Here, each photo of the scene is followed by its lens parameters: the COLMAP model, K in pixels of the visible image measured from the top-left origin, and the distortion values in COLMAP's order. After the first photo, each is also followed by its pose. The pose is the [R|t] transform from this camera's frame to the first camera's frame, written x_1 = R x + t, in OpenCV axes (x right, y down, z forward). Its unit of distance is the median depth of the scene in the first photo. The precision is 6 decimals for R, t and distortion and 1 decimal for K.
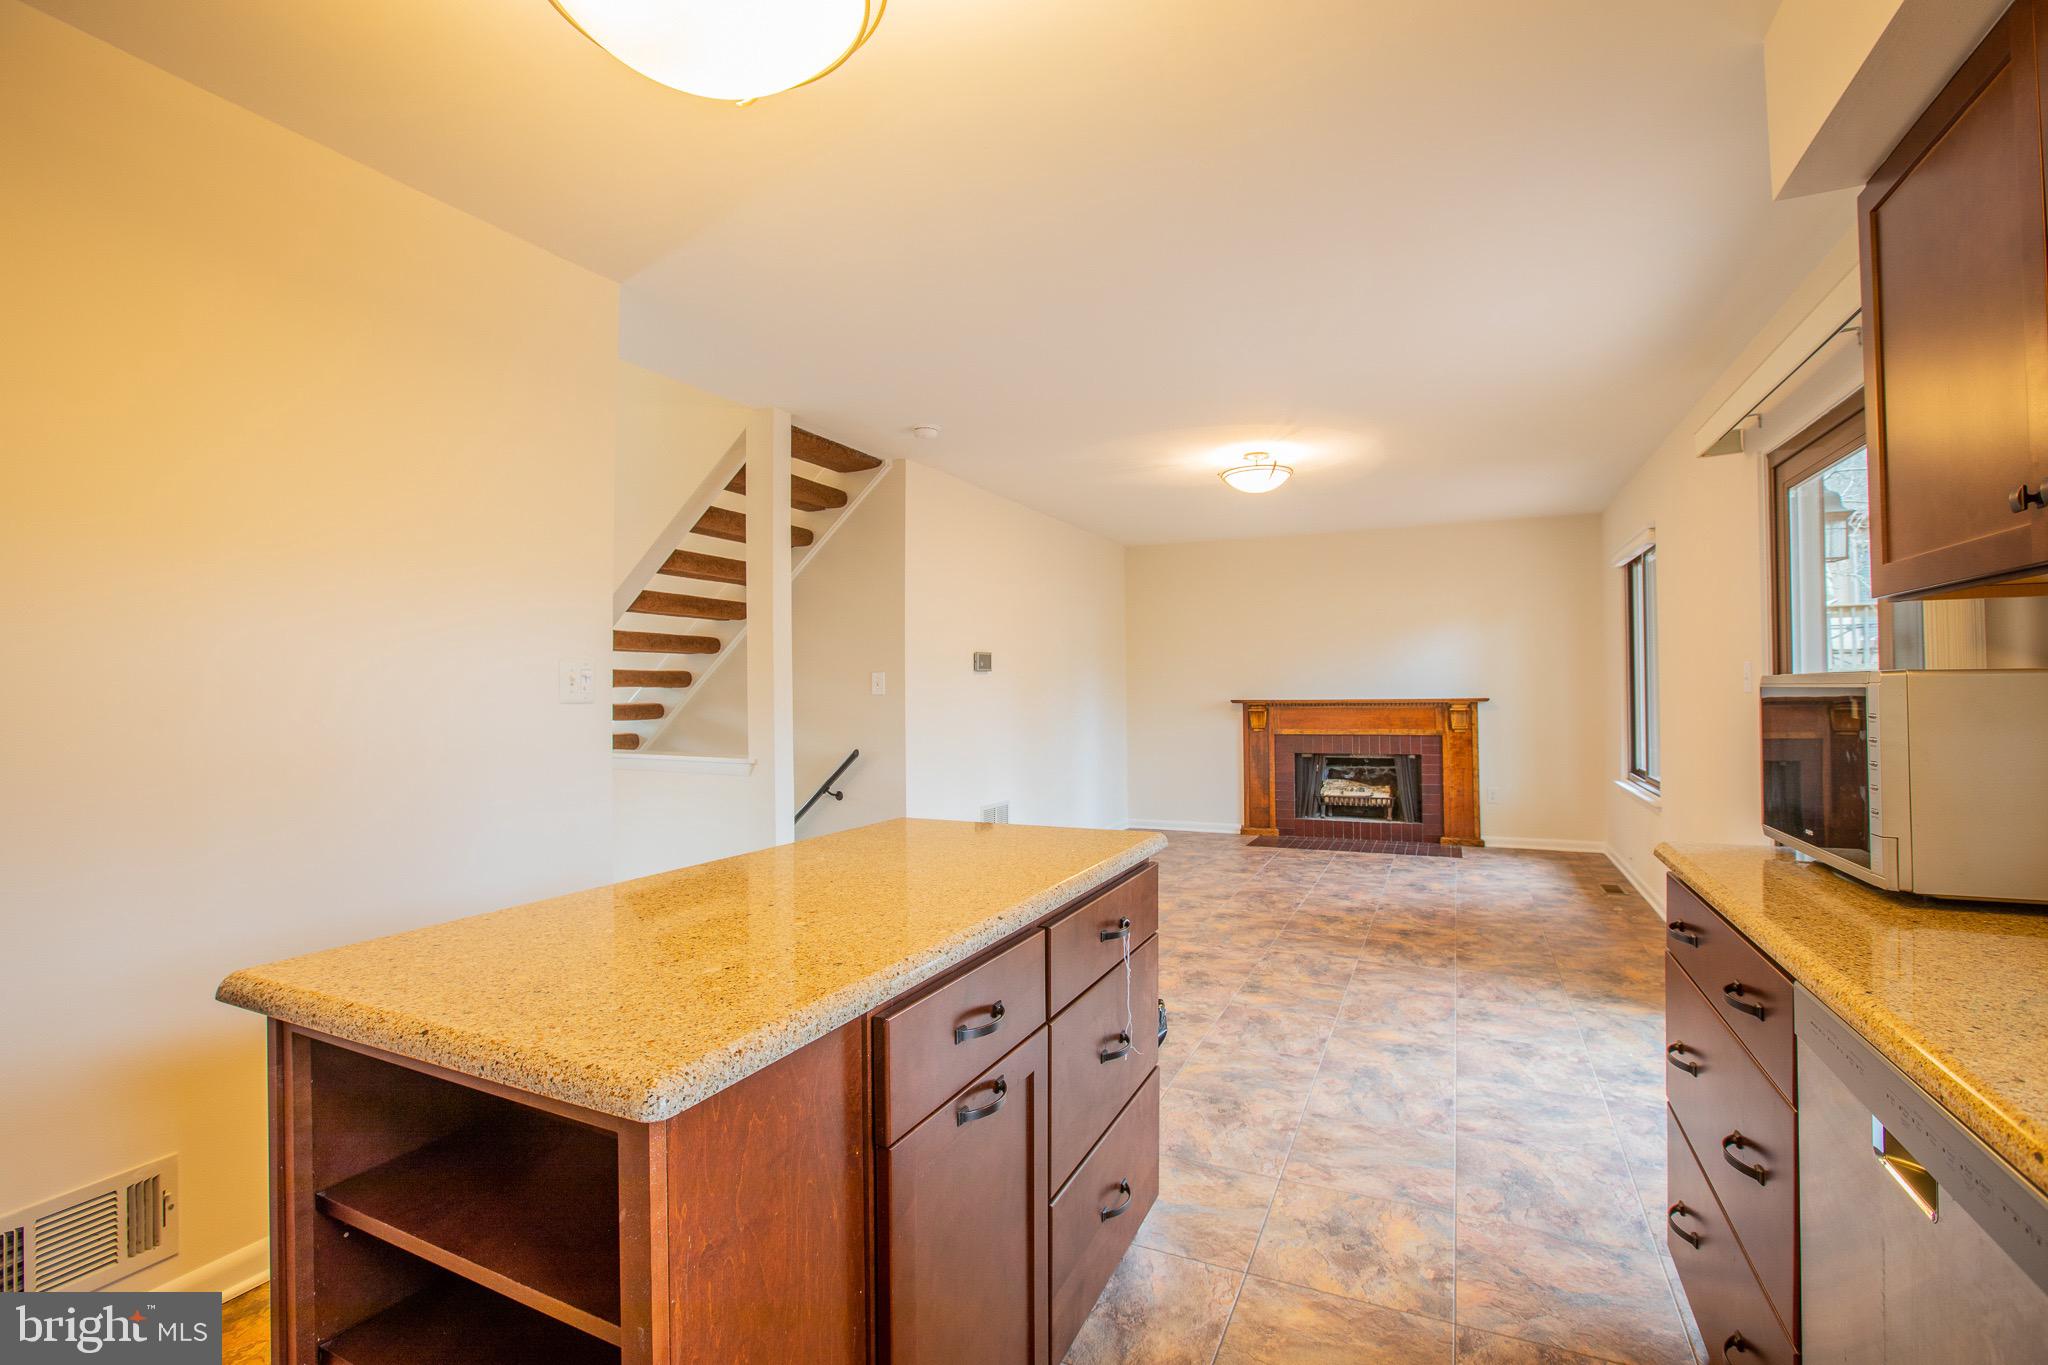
lens RADIAL K [[945.2, 0, 1038.4], [0, 945.2, 673.0], [0, 0, 1]] dist [-0.026416, 0.001056]
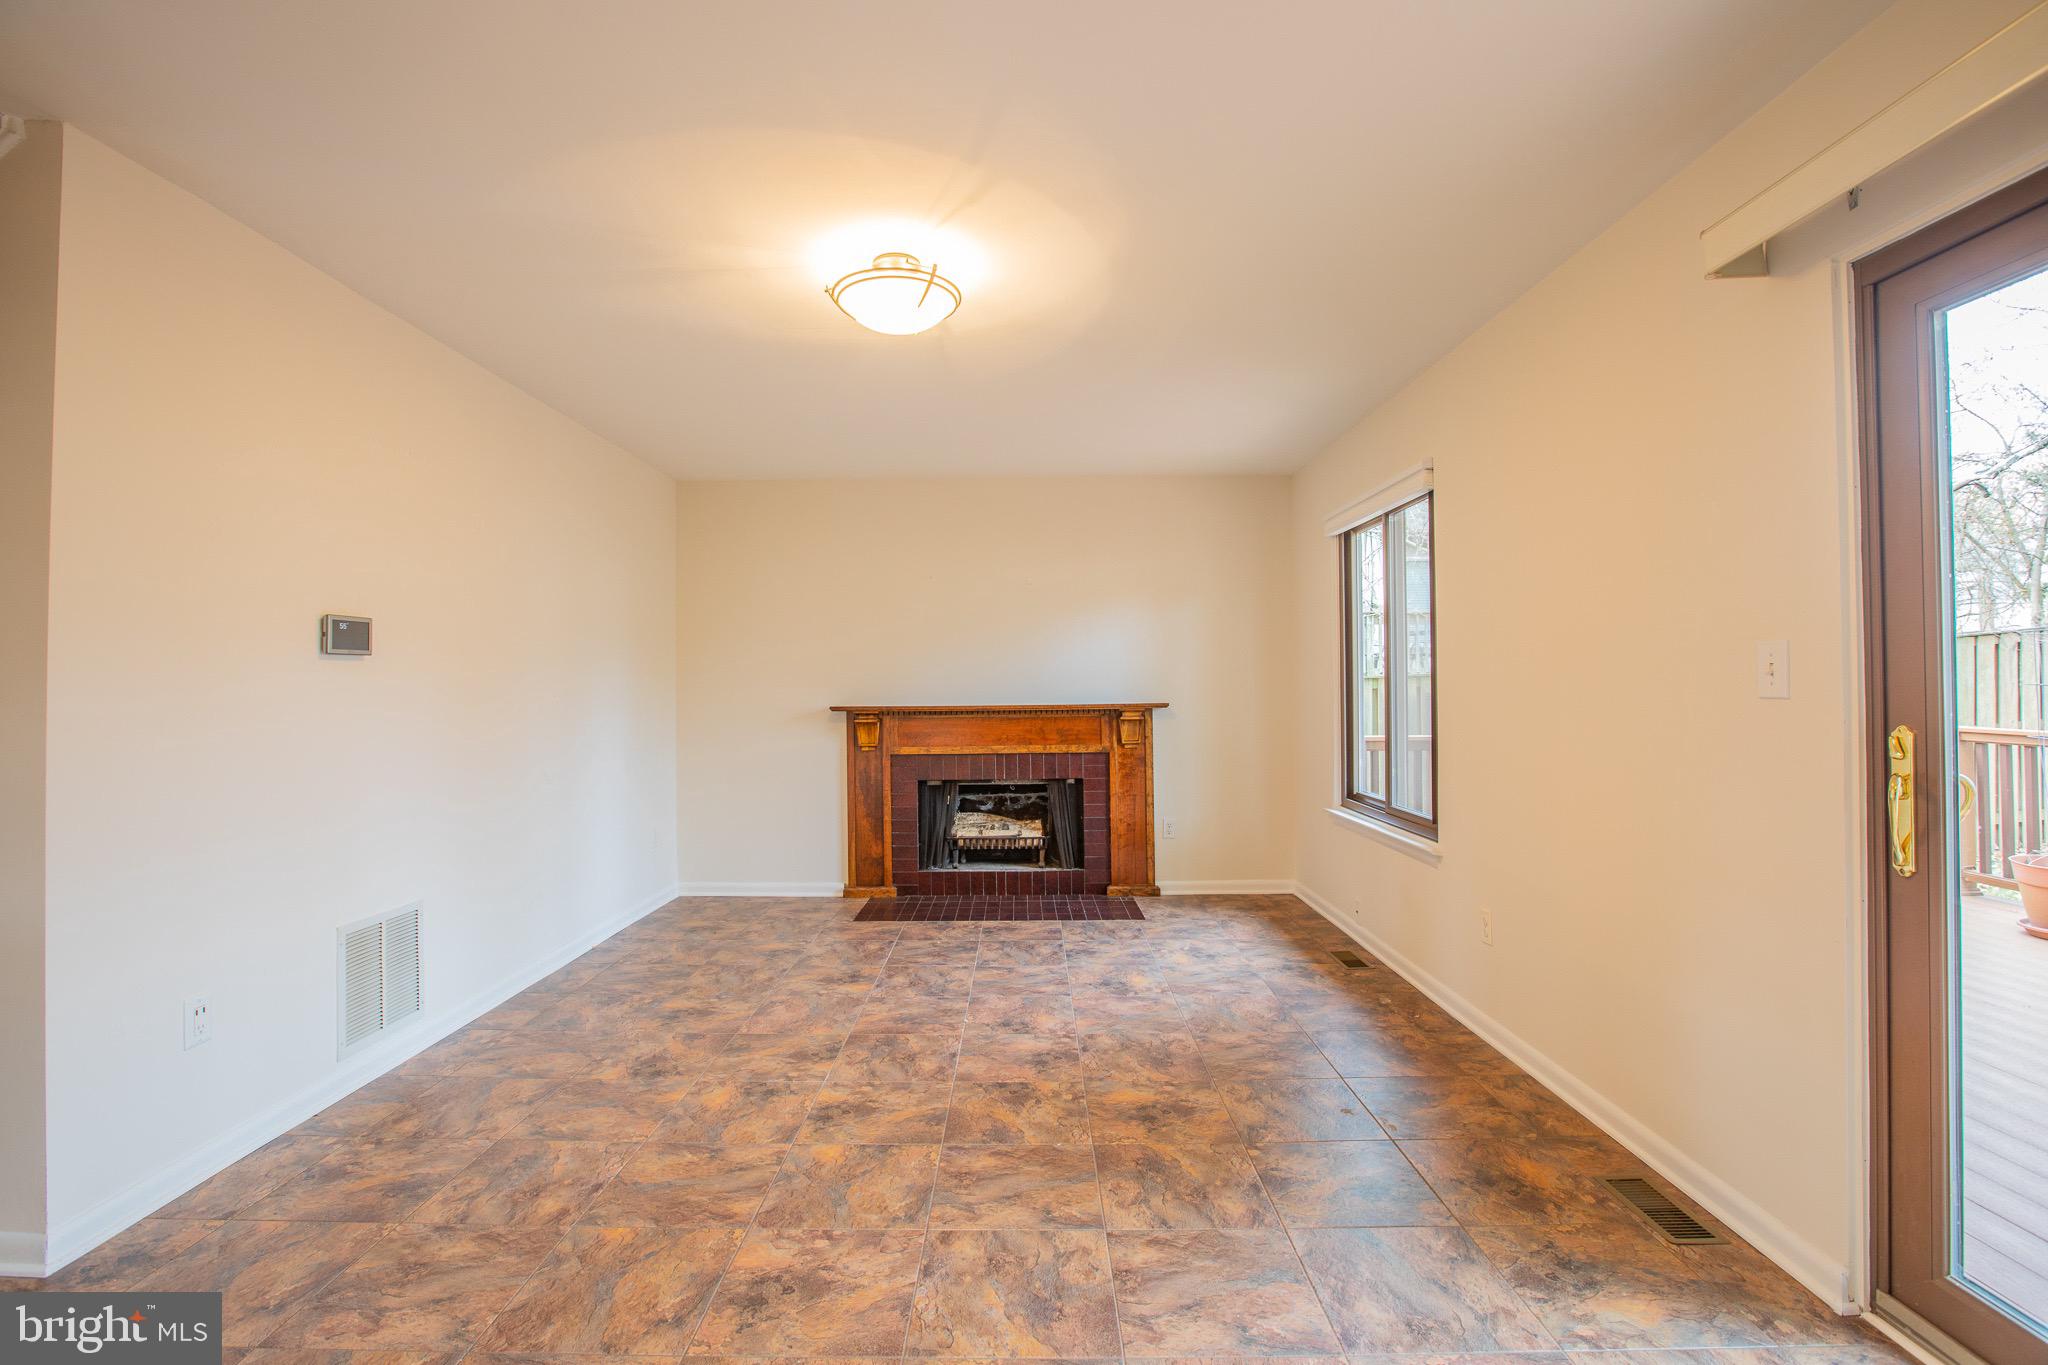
lens RADIAL K [[945.2, 0, 1022.2], [0, 945.2, 678.5], [0, 0, 1]] dist [-0.026416, 0.001056]
pose [[0.915258, 0.005842, 0.402825, 0.066510], [-0.007158, 0.999973, 0.001762, 0.006828], [-0.402804, -0.004496, 0.915275, 0.386769]]
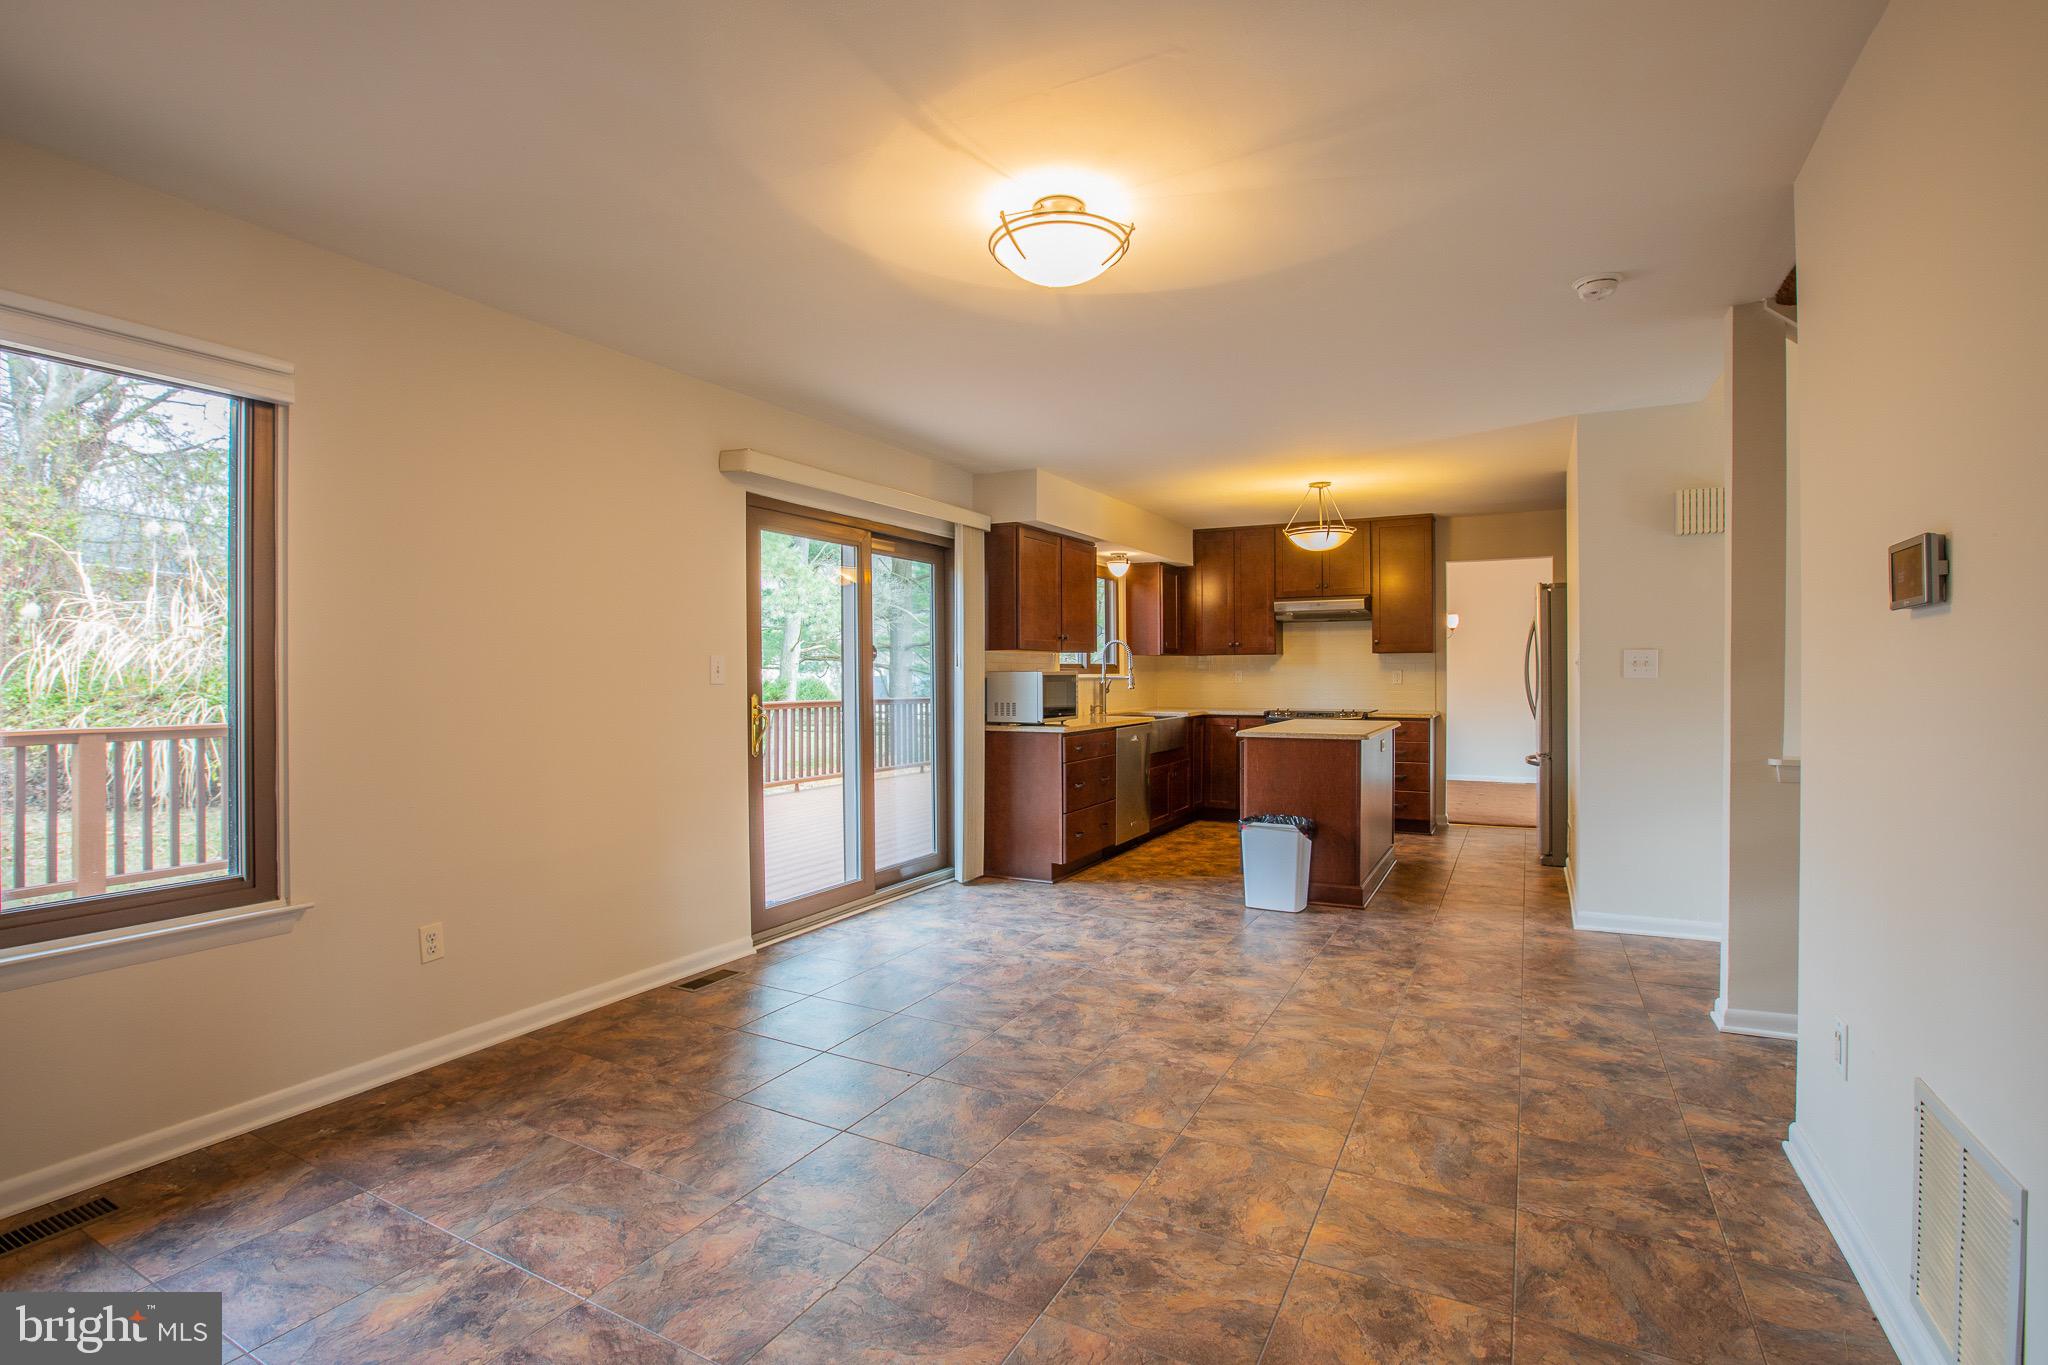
lens RADIAL K [[945.2, 0, 1019.4], [0, 945.2, 687.0], [0, 0, 1]] dist [-0.026416, 0.001056]
pose [[-0.997132, 0.011110, 0.074867, 0.178006], [0.010614, 0.999919, -0.007018, 0.019815], [-0.074938, -0.006203, -0.997169, 1.216078]]
